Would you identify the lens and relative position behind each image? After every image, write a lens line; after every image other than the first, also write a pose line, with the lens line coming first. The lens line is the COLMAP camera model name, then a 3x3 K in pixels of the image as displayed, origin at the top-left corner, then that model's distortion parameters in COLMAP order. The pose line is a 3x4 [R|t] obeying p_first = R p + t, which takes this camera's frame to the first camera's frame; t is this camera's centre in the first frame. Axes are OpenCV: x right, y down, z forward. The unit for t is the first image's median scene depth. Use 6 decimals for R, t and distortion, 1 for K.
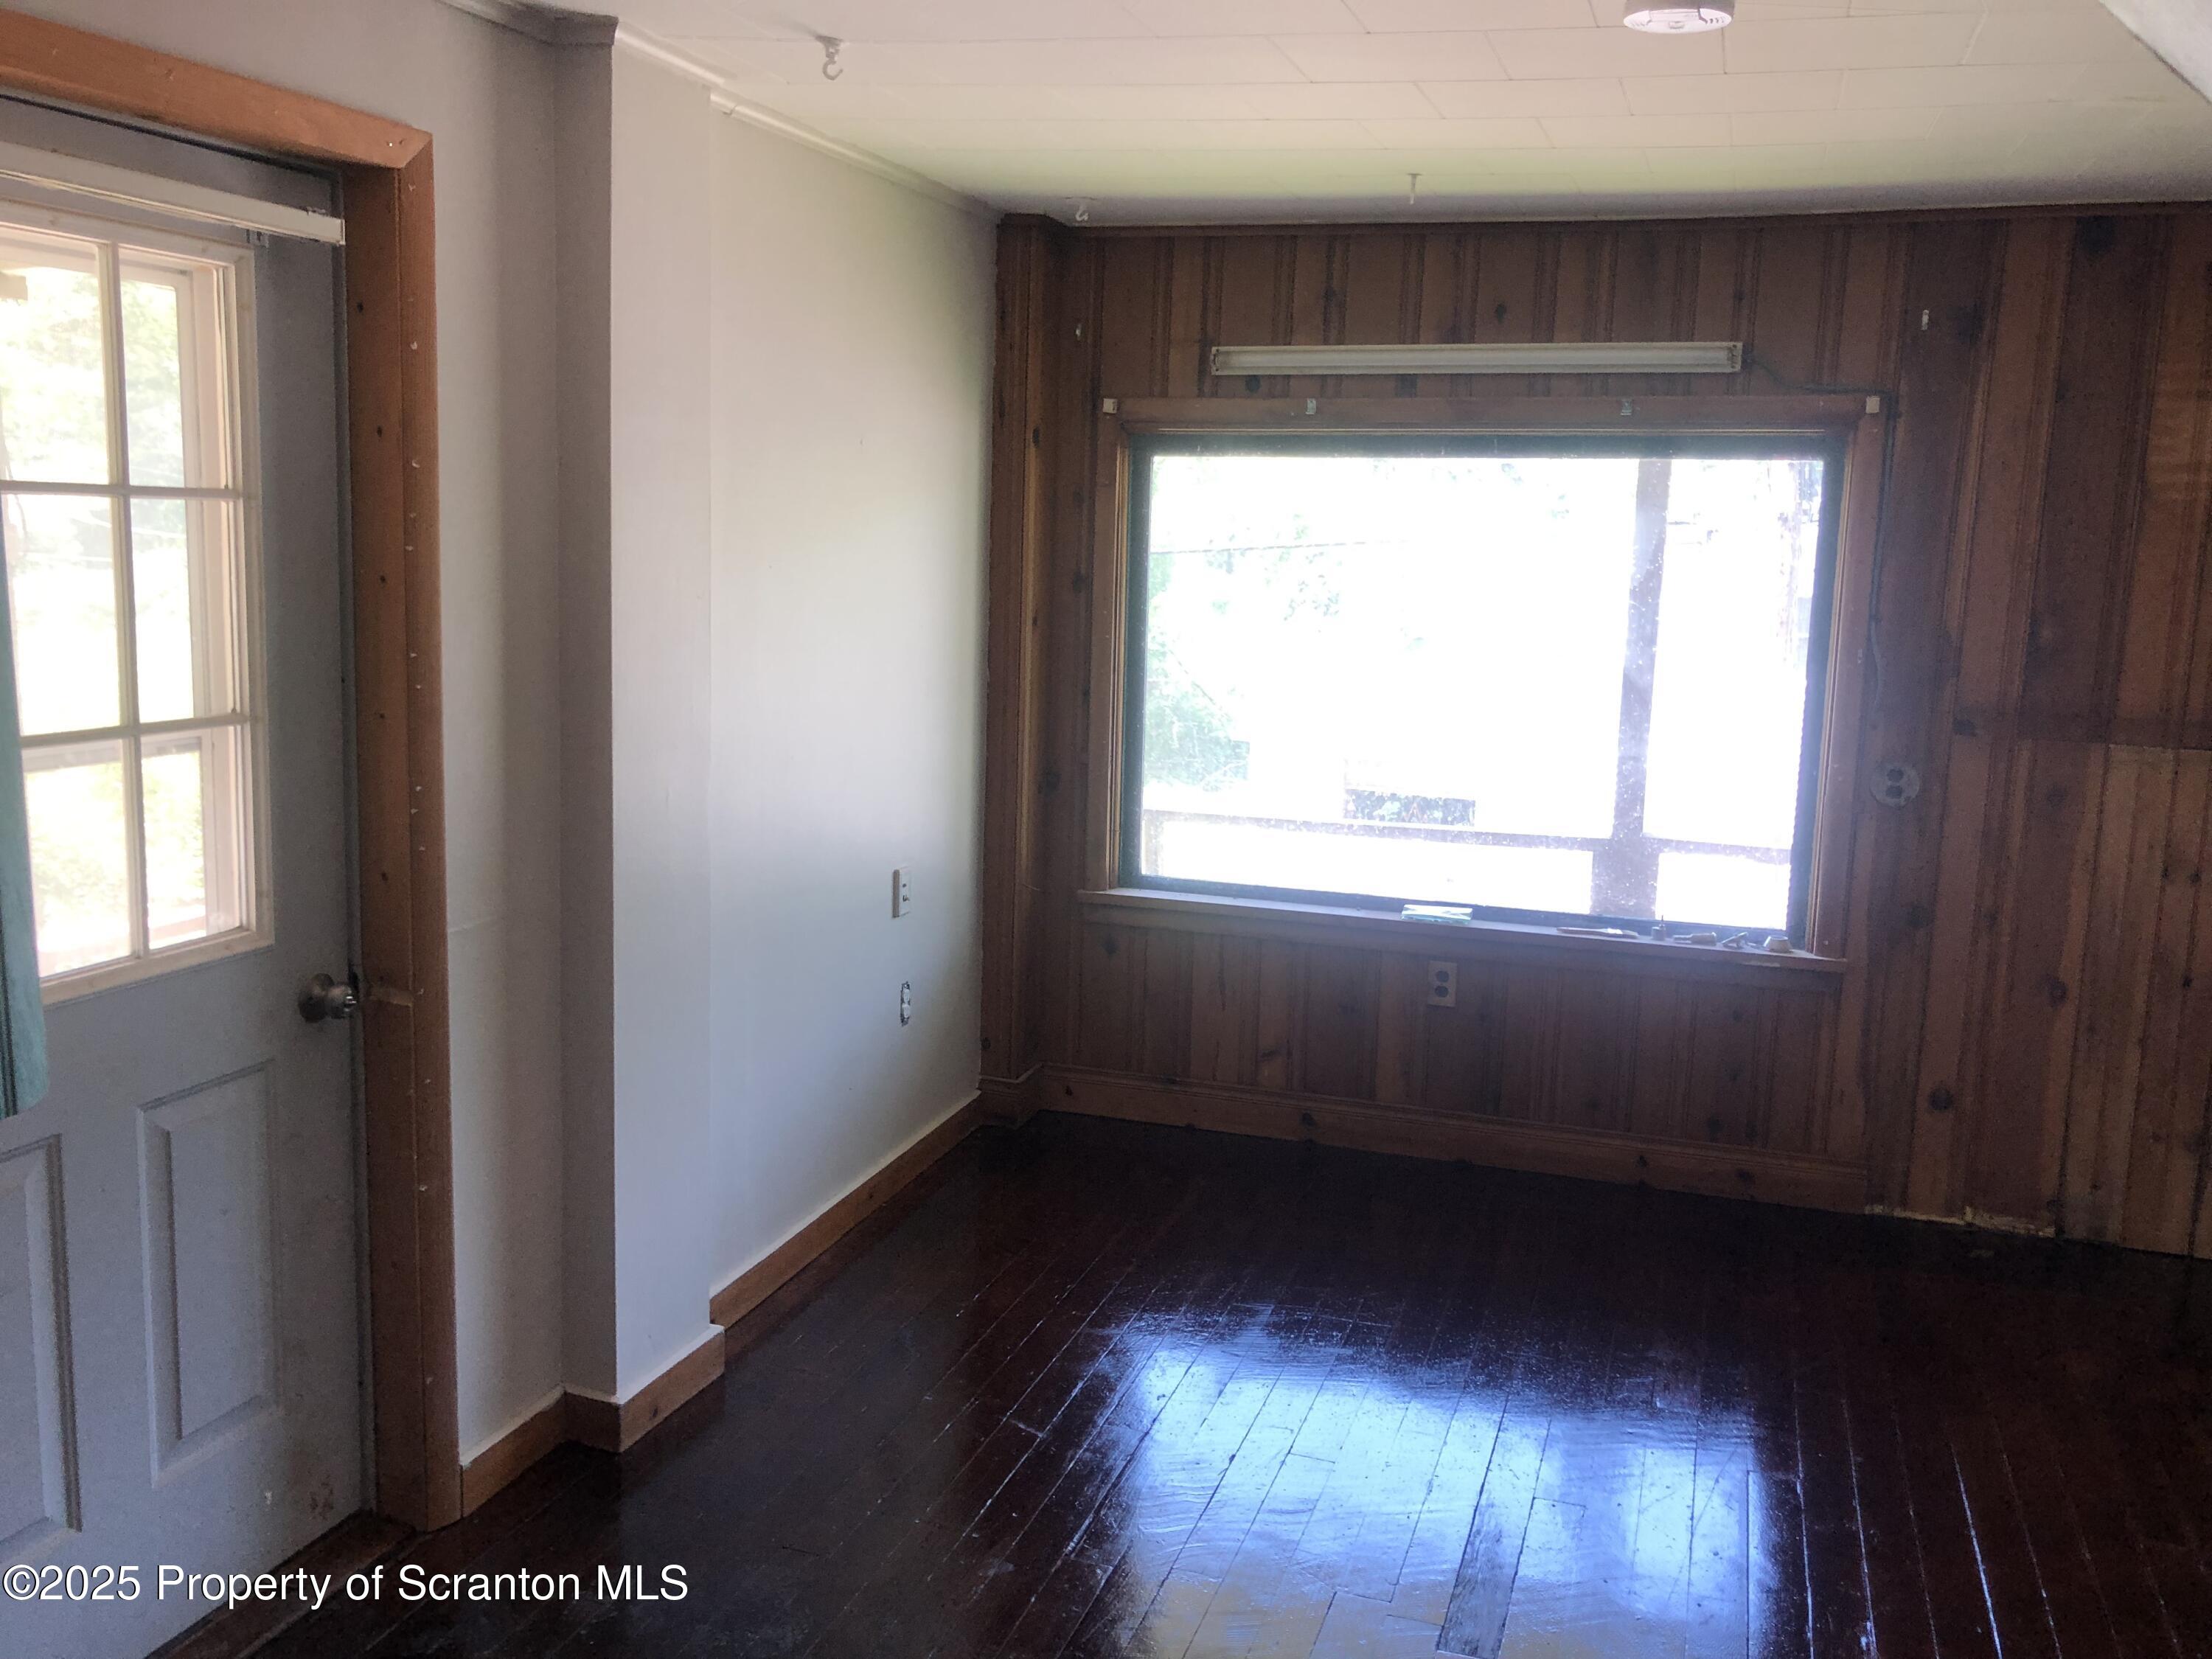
lens RADIAL K [[1823.6, 0, 1106.0], [0, 1823.6, 829.5], [0, 0, 1]] dist [0.077809, -0.040160]
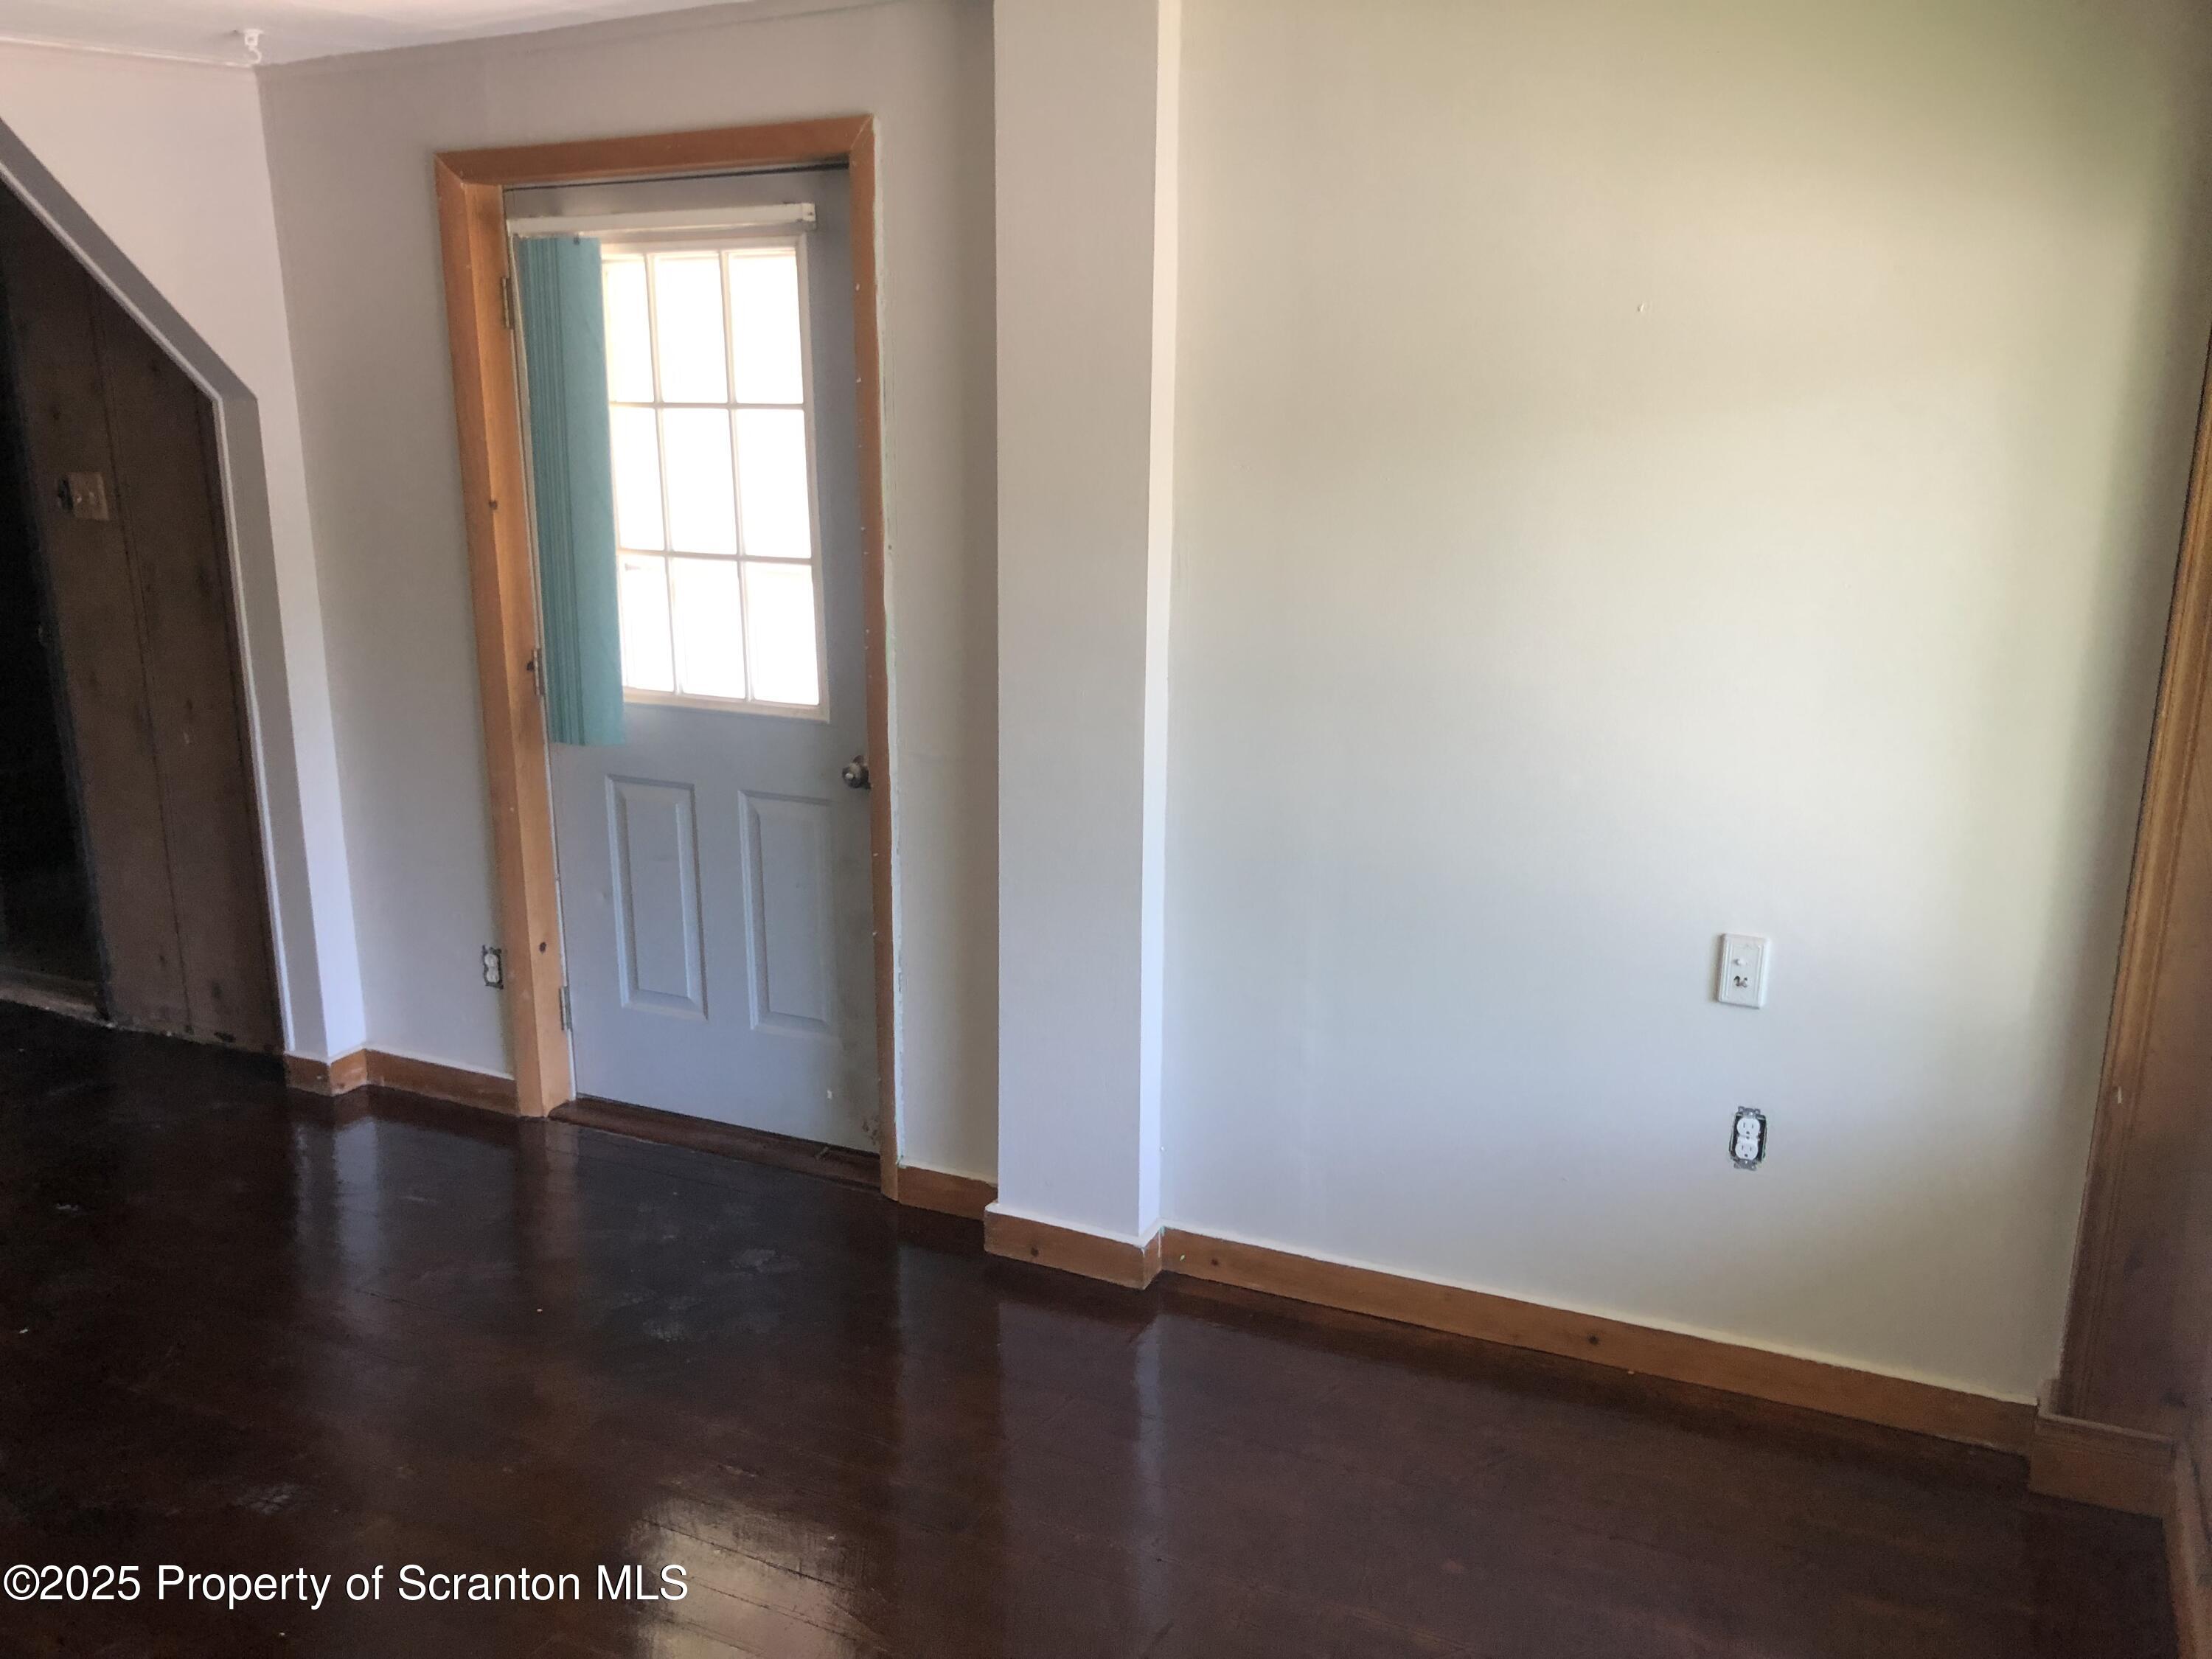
lens RADIAL K [[1823.6, 0, 1106.0], [0, 1823.6, 829.5], [0, 0, 1]] dist [0.077809, -0.040160]
pose [[-0.129056, 0.204658, -0.970288, 0.929168], [-0.162700, 0.960841, 0.224306, -0.213696], [0.978199, 0.186814, -0.090705, 1.363406]]
